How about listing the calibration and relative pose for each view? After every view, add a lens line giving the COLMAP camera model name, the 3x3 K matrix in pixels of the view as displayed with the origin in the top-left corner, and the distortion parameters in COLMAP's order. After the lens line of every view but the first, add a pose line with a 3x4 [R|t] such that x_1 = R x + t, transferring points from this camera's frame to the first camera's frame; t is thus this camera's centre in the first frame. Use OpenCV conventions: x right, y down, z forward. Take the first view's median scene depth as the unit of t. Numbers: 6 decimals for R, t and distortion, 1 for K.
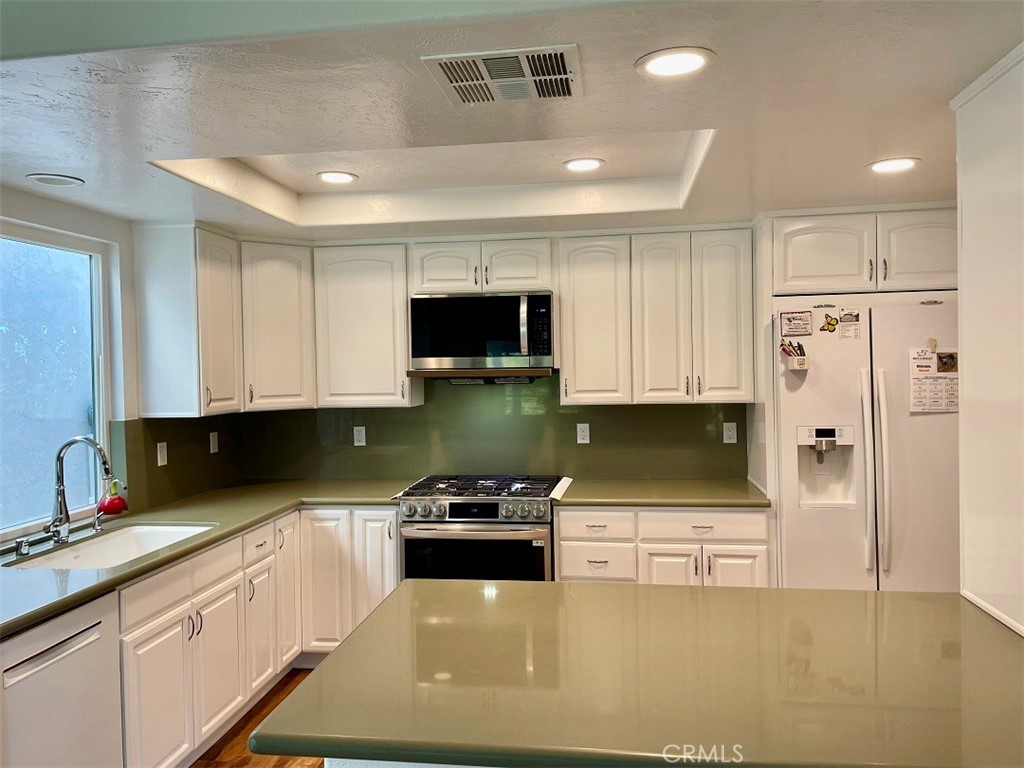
lens RADIAL K [[774.0, 0, 512.0], [0, 774.0, 384.0], [0, 0, 1]] dist [0.105719, -0.144951]
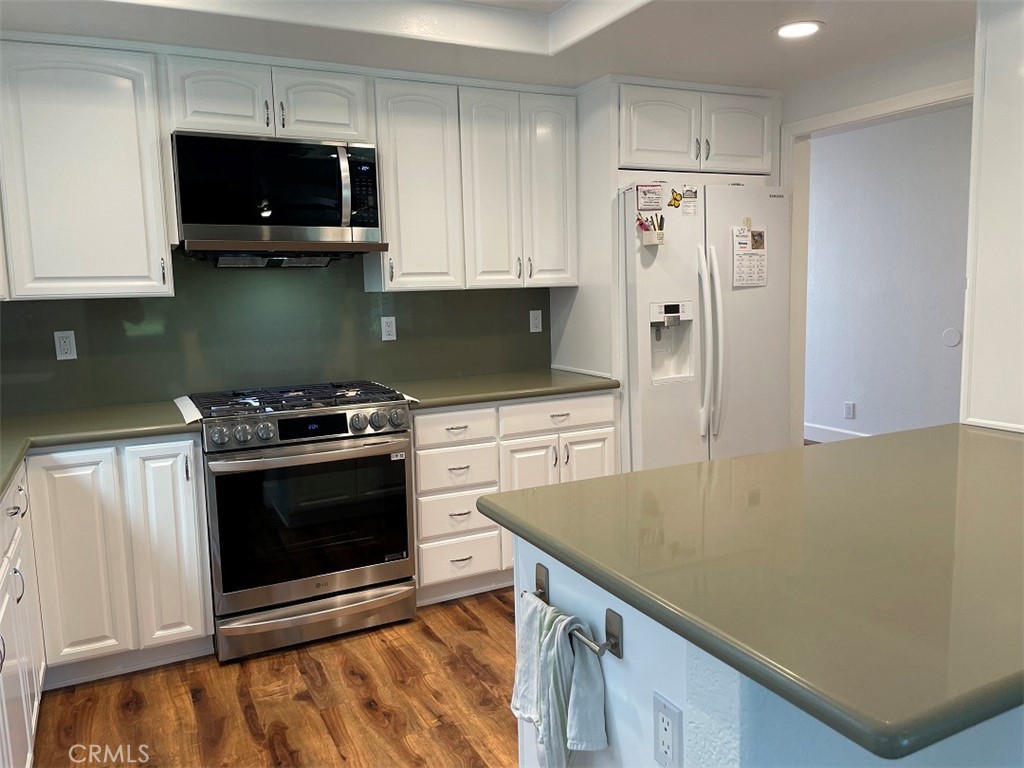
lens RADIAL K [[774.0, 0, 512.0], [0, 774.0, 384.0], [0, 0, 1]] dist [0.105719, -0.144951]
pose [[0.818108, -0.074951, 0.570159, -0.328739], [0.023985, 0.995055, 0.096391, 0.053039], [-0.574564, -0.065183, 0.815860, 0.268319]]
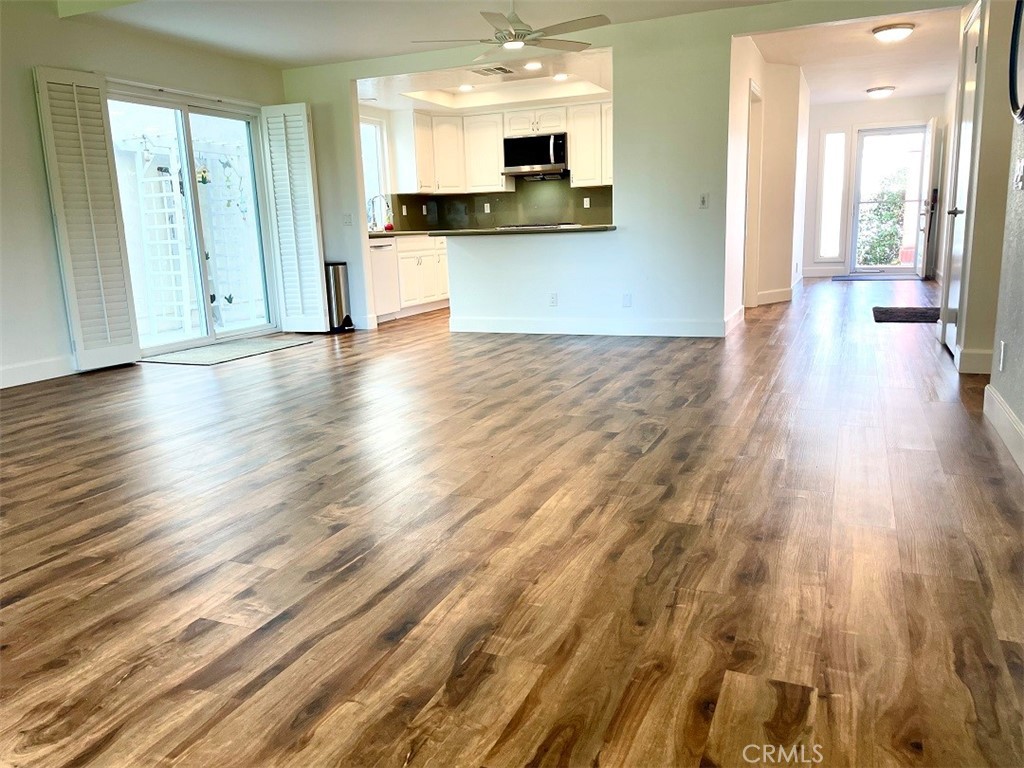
lens RADIAL K [[774.0, 0, 512.0], [0, 774.0, 384.0], [0, 0, 1]] dist [0.105719, -0.144951]
pose [[0.964582, 0.039518, -0.260806, 0.541826], [0.009950, 0.982560, 0.185681, 0.176474], [0.263595, -0.181699, 0.947366, -1.333404]]
